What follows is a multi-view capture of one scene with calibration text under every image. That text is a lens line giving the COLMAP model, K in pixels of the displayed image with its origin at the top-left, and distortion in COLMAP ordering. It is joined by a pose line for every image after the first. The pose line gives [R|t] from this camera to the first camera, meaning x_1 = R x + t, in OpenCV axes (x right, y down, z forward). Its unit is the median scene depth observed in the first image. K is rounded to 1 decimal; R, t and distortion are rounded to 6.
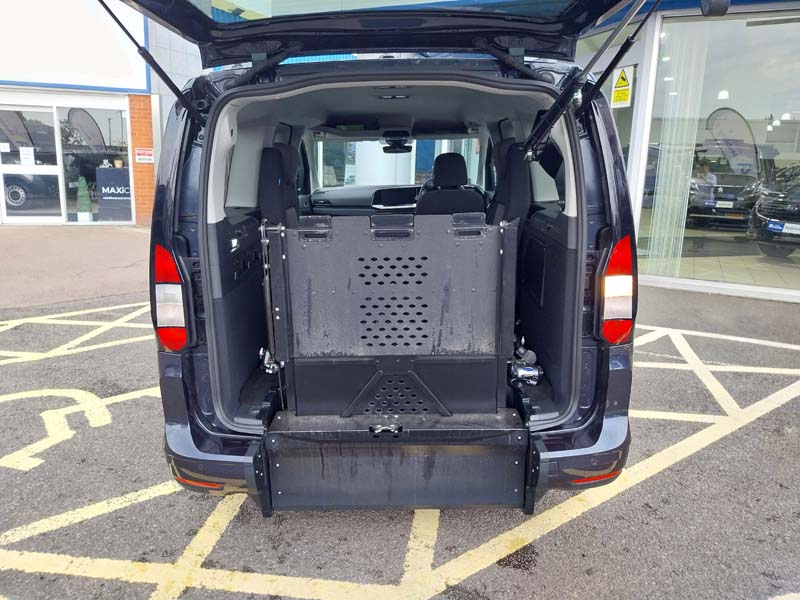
lens RADIAL K [[614.3, 0, 400.0], [0, 614.3, 300.0], [0, 0, 1]] dist [0.030664, -0.058170]
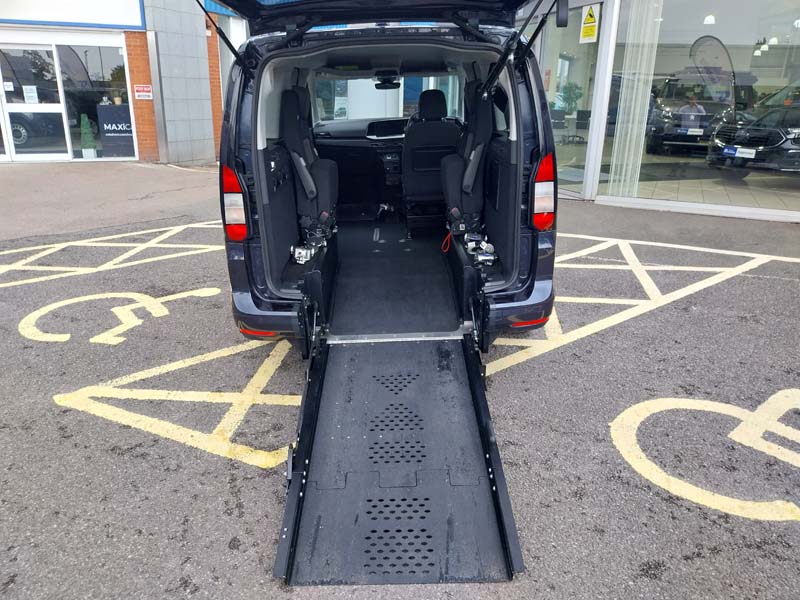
lens RADIAL K [[616.1, 0, 403.3], [0, 616.1, 311.2], [0, 0, 1]] dist [0.009496, -0.028157]
pose [[0.999614, -0.020911, 0.018273, -0.006034], [0.018541, 0.992424, 0.121454, 0.044977], [-0.020675, -0.121068, 0.992429, -0.263524]]
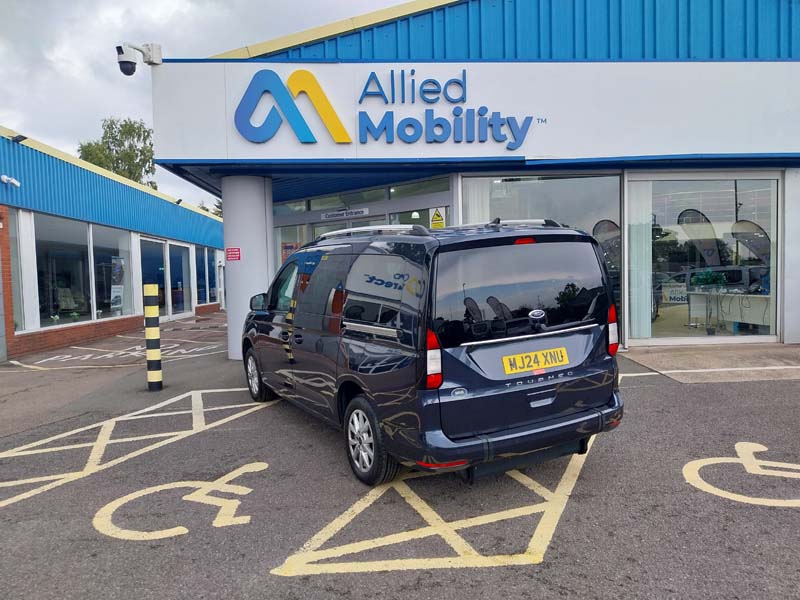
lens RADIAL K [[617.0, 0, 411.2], [0, 617.0, 314.1], [0, 0, 1]] dist [0.003883, -0.005200]
pose [[0.868931, -0.080961, 0.488267, -0.737206], [0.154299, 0.981676, -0.111820, 0.033805], [-0.470267, 0.172503, 0.865501, -0.305786]]
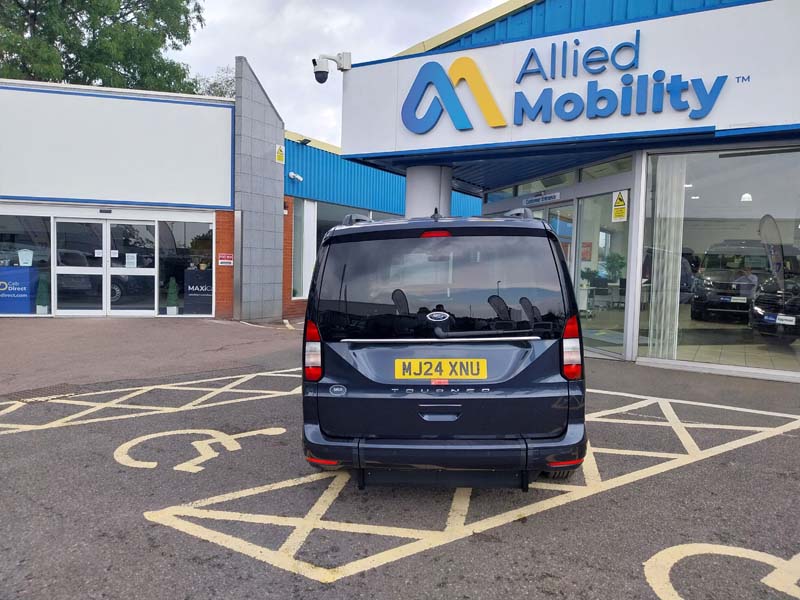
lens RADIAL K [[617.0, 0, 387.6], [0, 617.0, 297.5], [0, 0, 1]] dist [0.004367, -0.009413]
pose [[0.996563, -0.001214, -0.082829, -0.007826], [-0.011889, 0.987444, -0.157518, 0.069412], [0.081980, 0.157962, 0.984036, -0.421798]]
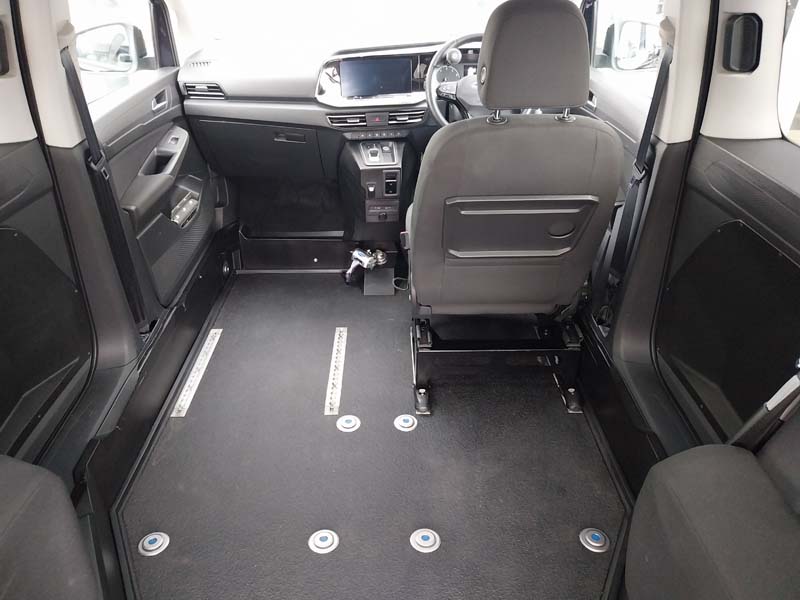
lens RADIAL K [[617.0, 0, 387.6], [0, 617.0, 297.5], [0, 0, 1]] dist [0.004367, -0.009413]
pose [[0.999955, 0.005240, 0.007932, 0.003027], [-0.007319, 0.956788, 0.290695, -0.199890], [-0.006066, -0.290740, 0.956783, 0.736706]]
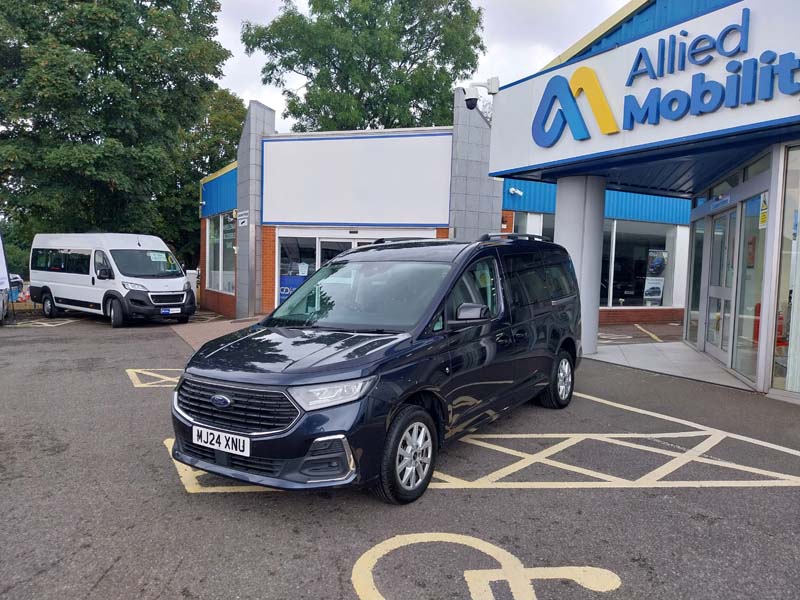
lens RADIAL K [[615.7, 0, 376.6], [0, 615.7, 302.4], [0, 0, 1]] dist [0.008029, -0.028753]
pose [[0.794516, 0.028183, -0.606588, 0.854917], [-0.131624, 0.983166, -0.126724, 0.057735], [0.592806, 0.180526, 0.784851, -0.346884]]
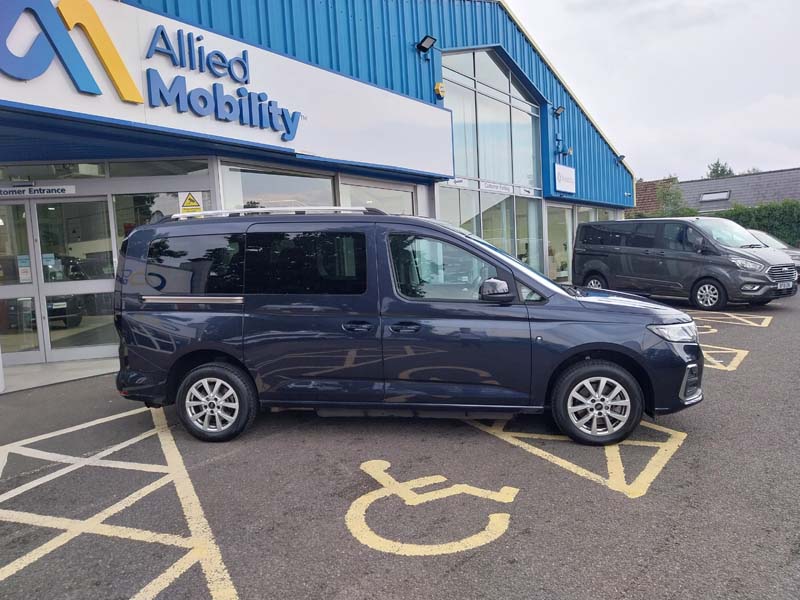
lens RADIAL K [[599.1, 0, 408.8], [0, 599.1, 312.6], [0, 0, 1]] dist [0.004362, -0.009462]
pose [[0.144165, -0.122921, 0.981889, -1.492612], [0.268581, 0.959868, 0.080730, -0.201758], [-0.952408, 0.252079, 0.171393, 0.737016]]
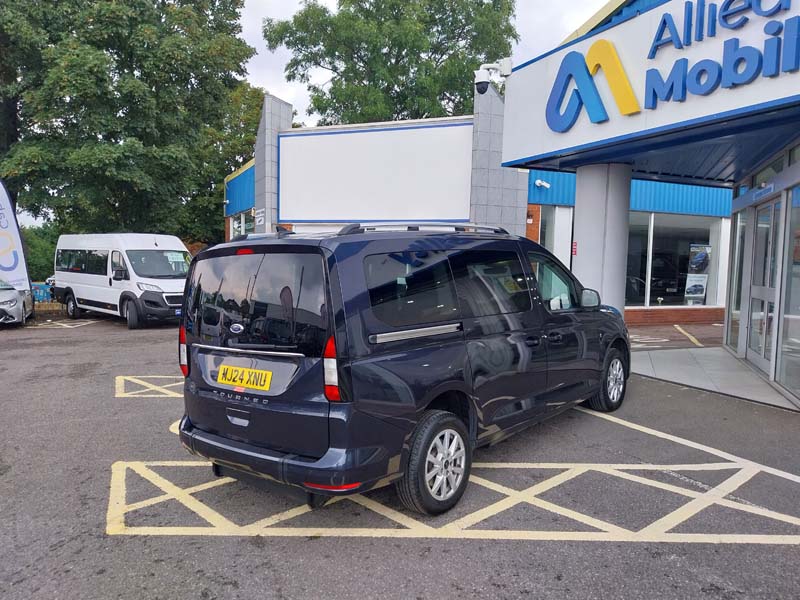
lens RADIAL K [[613.5, 0, 375.4], [0, 613.5, 303.6], [0, 0, 1]] dist [-0.004644, -0.006872]
pose [[0.748755, 0.029899, -0.662172, 0.857688], [-0.136477, 0.984532, -0.109867, -0.013449], [0.648645, 0.172635, 0.741254, -0.090371]]
